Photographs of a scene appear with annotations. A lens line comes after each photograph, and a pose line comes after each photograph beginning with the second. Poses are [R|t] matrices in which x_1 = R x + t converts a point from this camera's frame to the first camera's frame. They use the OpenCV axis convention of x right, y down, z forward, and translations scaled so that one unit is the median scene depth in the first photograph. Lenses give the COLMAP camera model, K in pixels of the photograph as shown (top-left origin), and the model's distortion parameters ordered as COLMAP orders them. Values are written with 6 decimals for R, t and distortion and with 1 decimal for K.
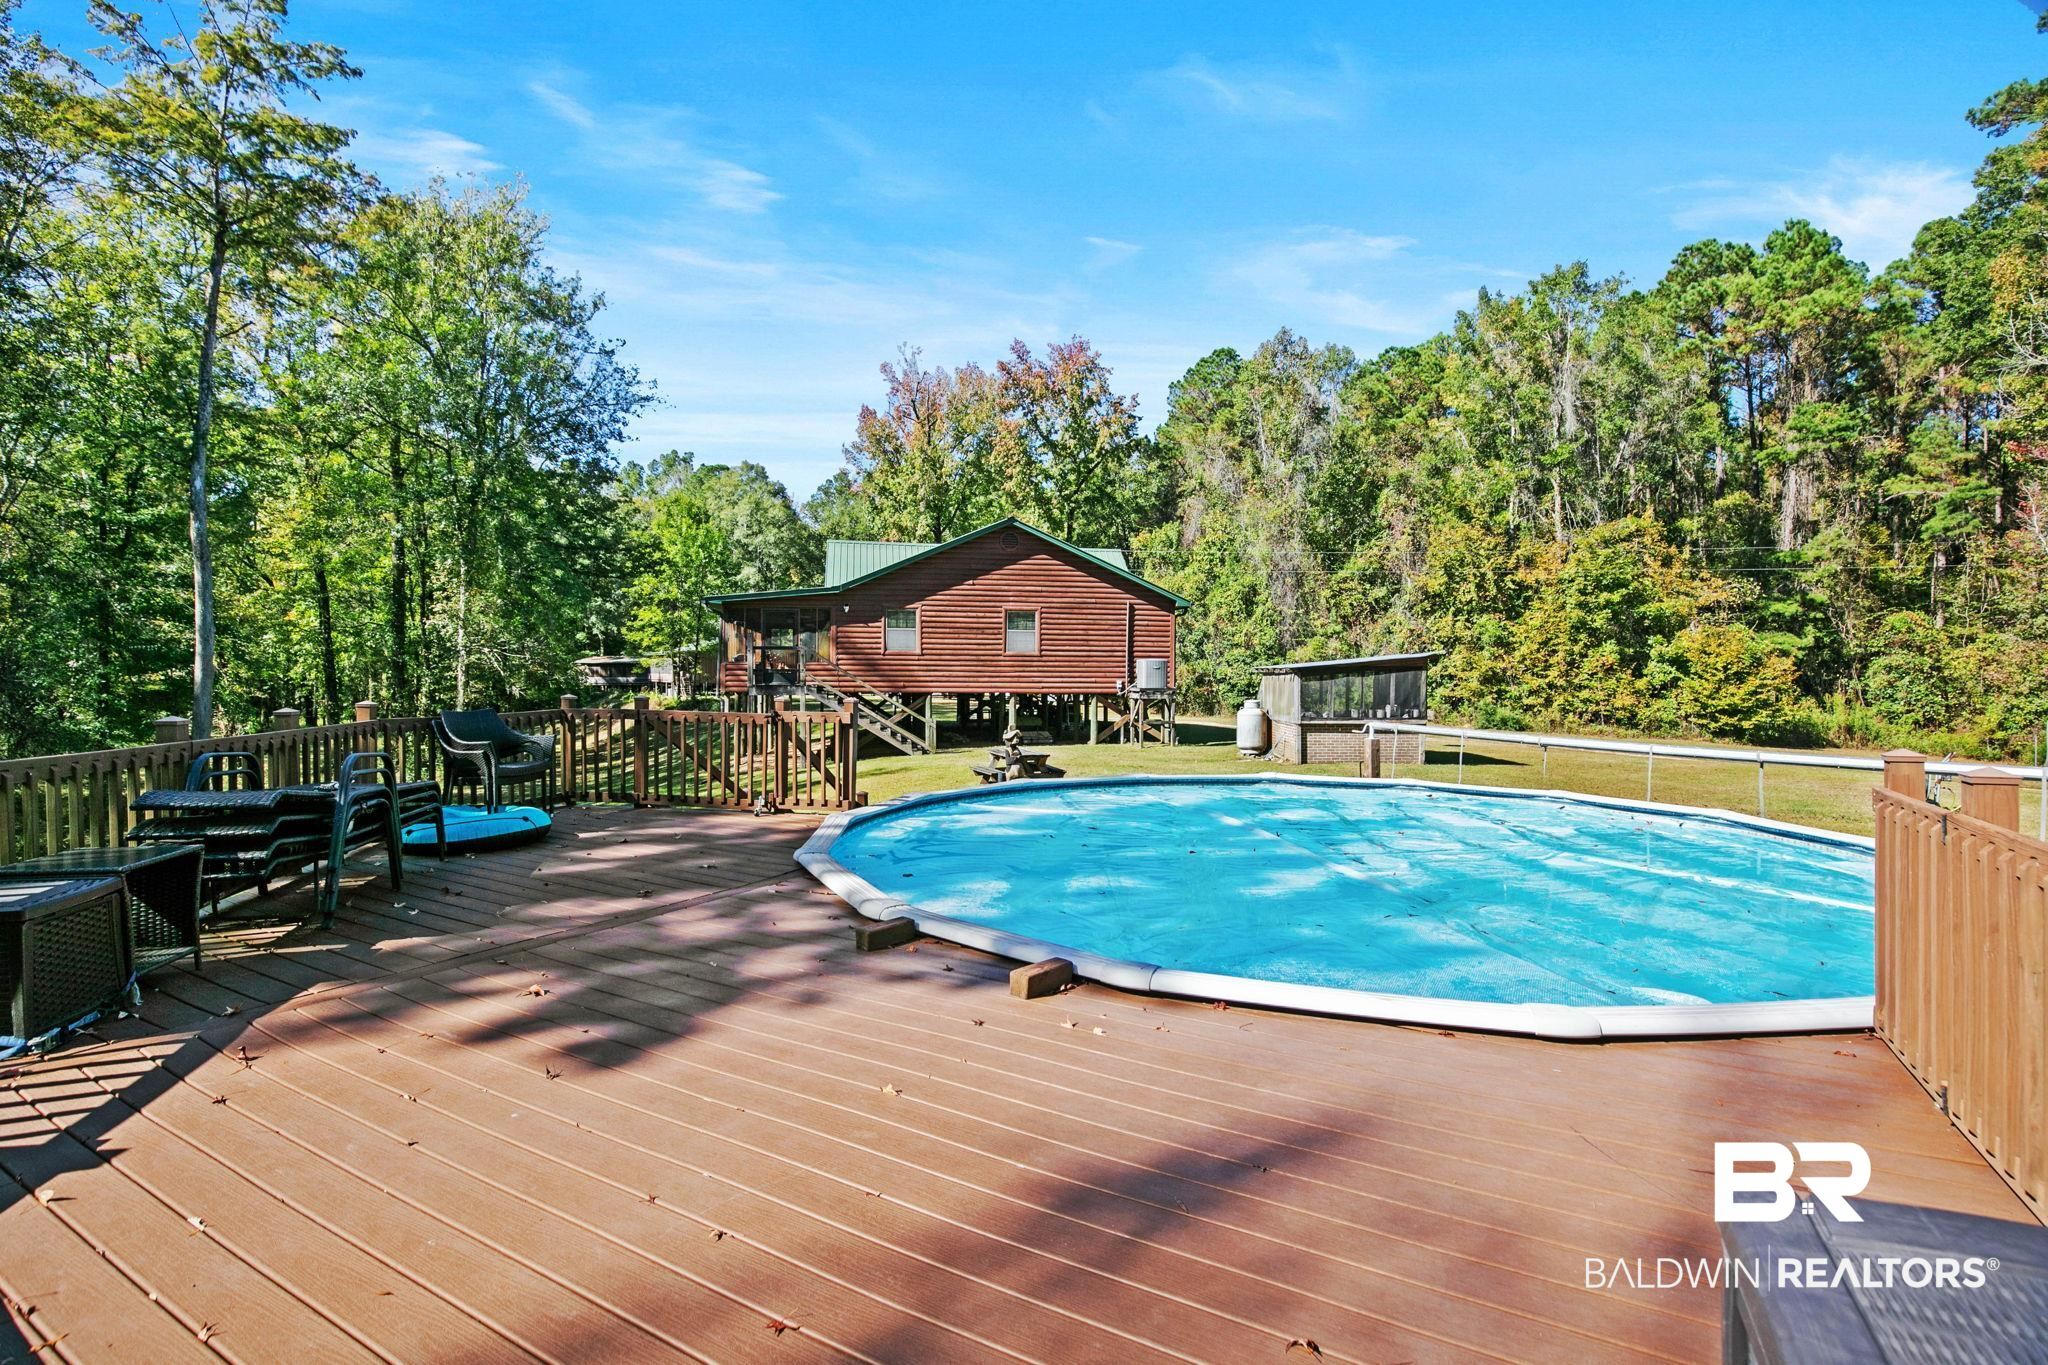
lens RADIAL K [[929.7, 0, 1043.0], [0, 929.7, 683.7], [0, 0, 1]] dist [0.029488, -0.000072]
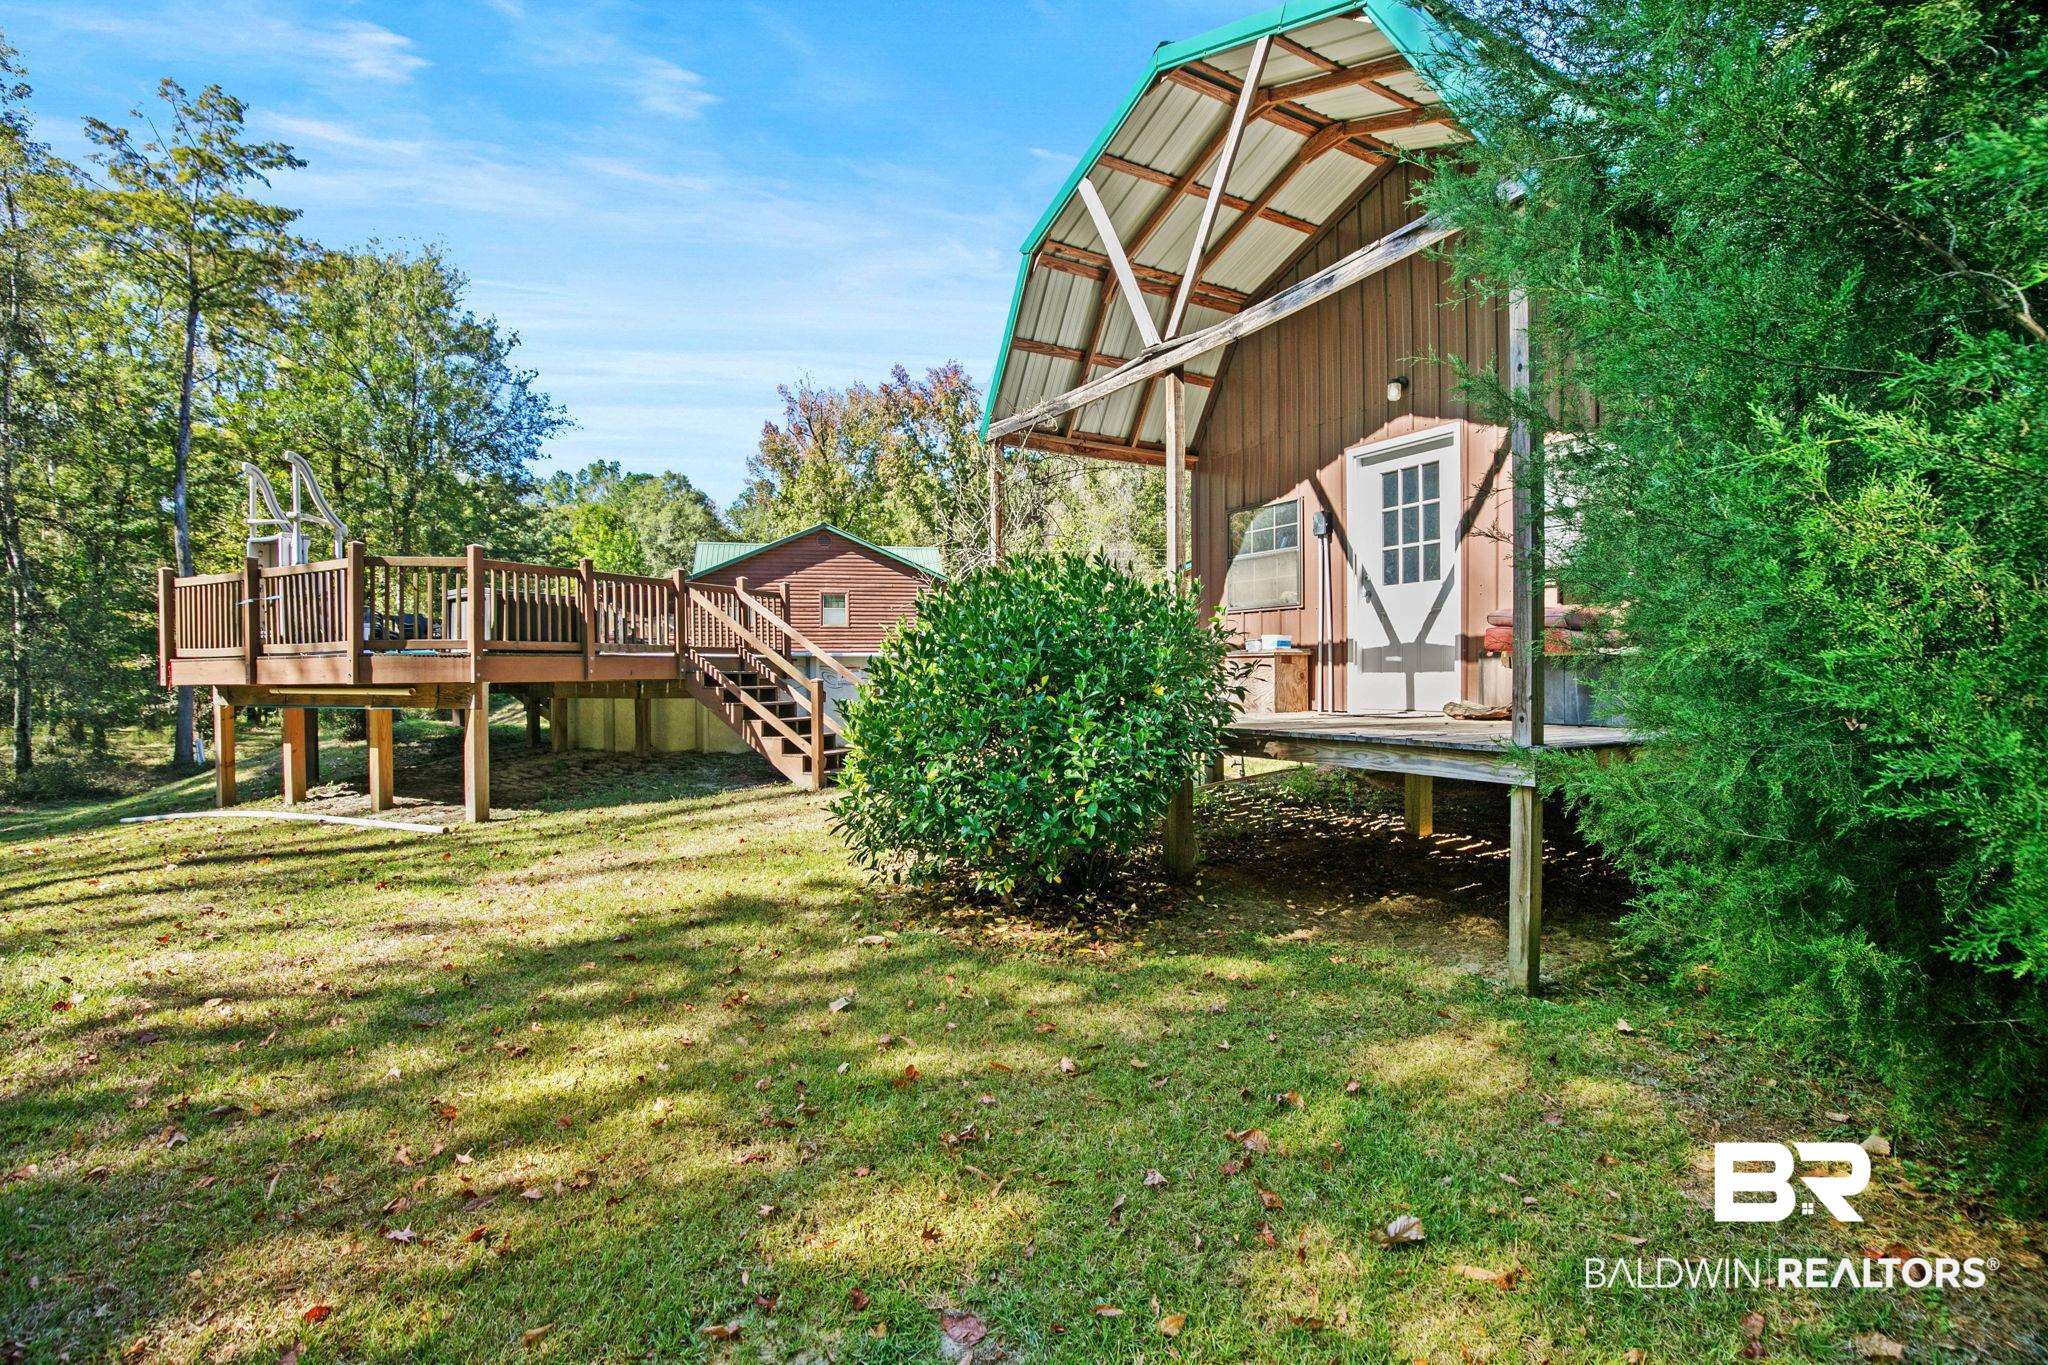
lens RADIAL K [[908.7, 0, 1017.4], [0, 908.7, 693.7], [0, 0, 1]] dist [0.009015, 0.012709]
pose [[0.999078, -0.014045, 0.040561, 0.099535], [0.013606, 0.999846, 0.011069, 0.028664], [-0.040710, -0.010507, 0.999116, -0.164247]]
